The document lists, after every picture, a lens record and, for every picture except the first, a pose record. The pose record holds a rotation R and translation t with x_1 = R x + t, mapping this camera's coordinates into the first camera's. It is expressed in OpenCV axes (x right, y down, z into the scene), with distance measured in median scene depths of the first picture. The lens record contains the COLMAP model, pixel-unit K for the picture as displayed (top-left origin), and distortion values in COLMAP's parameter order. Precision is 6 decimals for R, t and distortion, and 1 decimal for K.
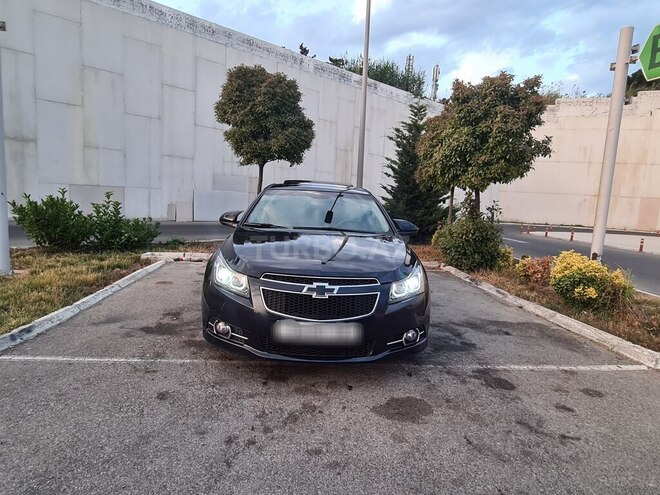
lens RADIAL K [[407.3, 0, 329.4], [0, 407.3, 252.3], [0, 0, 1]] dist [-0.002915, -0.001083]
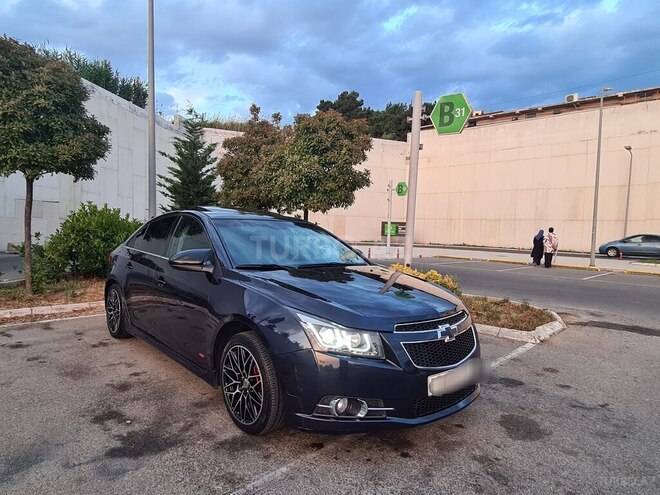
lens RADIAL K [[407.3, 0, 329.4], [0, 407.3, 252.3], [0, 0, 1]] dist [-0.002915, -0.001083]
pose [[0.765195, -0.064563, 0.640553, -0.437791], [0.091491, 0.995766, -0.008928, -0.057658], [-0.637264, 0.065436, 0.767862, 0.234867]]
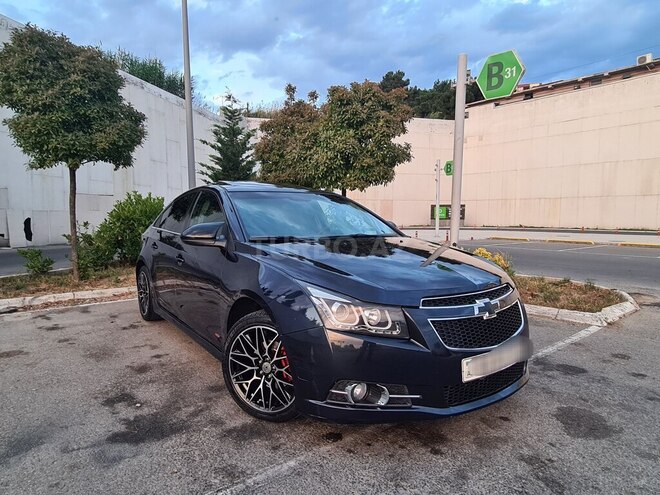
lens RADIAL K [[408.9, 0, 329.4], [0, 408.9, 251.8], [0, 0, 1]] dist [-0.004686, 0.000521]
pose [[0.834859, -0.100673, 0.541180, -0.369292], [0.115179, 0.993319, 0.007099, -0.029947], [-0.538279, 0.056406, 0.840877, 0.264259]]
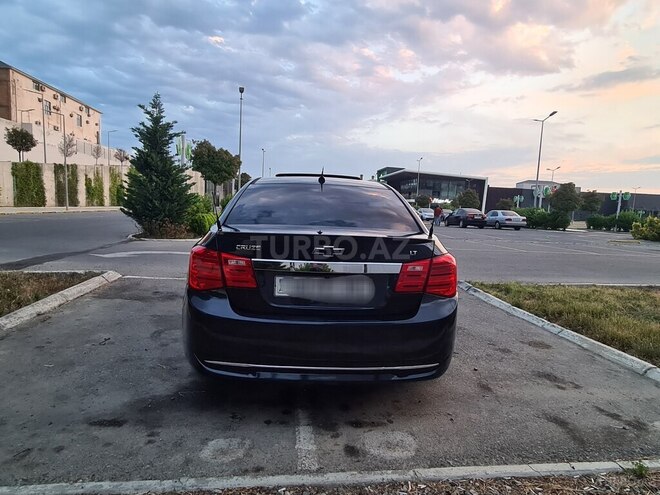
lens RADIAL K [[408.9, 0, 329.4], [0, 408.9, 251.8], [0, 0, 1]] dist [-0.004686, 0.000521]
pose [[-0.995368, -0.092303, -0.026879, -0.039502], [-0.096048, 0.966776, 0.236895, -0.227634], [0.004120, 0.238379, -0.971163, 1.855259]]
